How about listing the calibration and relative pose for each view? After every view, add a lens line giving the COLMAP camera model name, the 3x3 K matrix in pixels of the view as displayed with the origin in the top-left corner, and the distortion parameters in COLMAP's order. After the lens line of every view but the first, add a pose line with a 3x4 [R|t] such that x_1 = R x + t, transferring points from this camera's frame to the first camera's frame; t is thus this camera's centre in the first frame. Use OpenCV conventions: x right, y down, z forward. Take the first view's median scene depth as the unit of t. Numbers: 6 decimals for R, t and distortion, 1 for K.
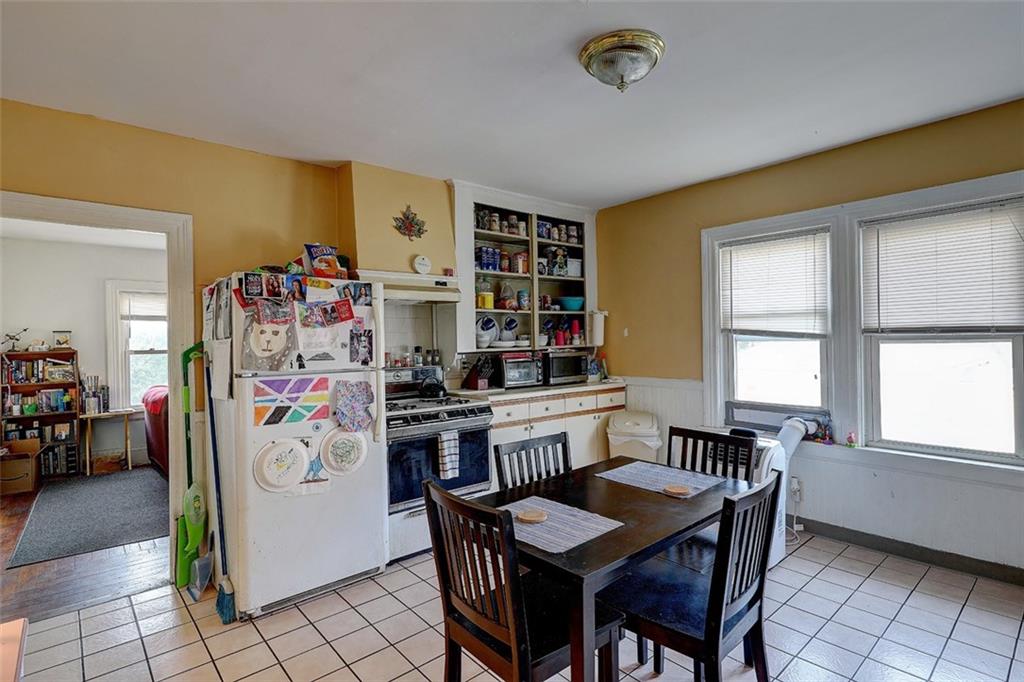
lens RADIAL K [[505.9, 0, 515.4], [0, 505.9, 340.5], [0, 0, 1]] dist [-0.002052, 0.000501]
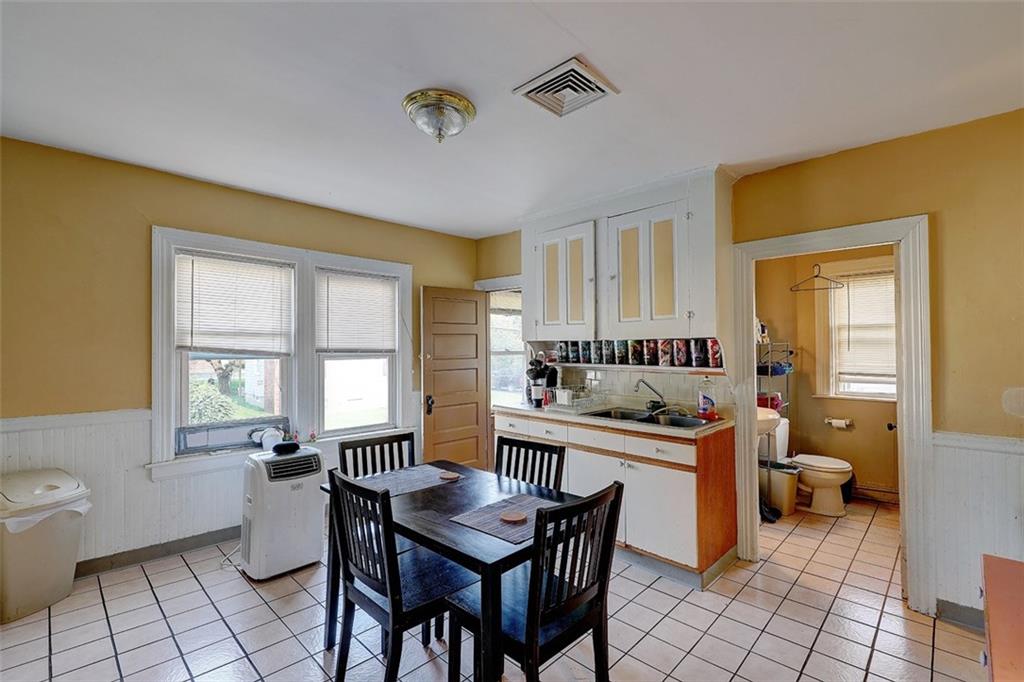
lens RADIAL K [[456.4, 0, 511.5], [0, 456.4, 343.5], [0, 0, 1]] dist [0.002432, 0.000035]
pose [[-0.078369, 0.028850, 0.996507, -0.528034], [0.003034, 0.999583, -0.028701, -0.002015], [-0.996920, 0.000774, -0.078424, 0.589623]]
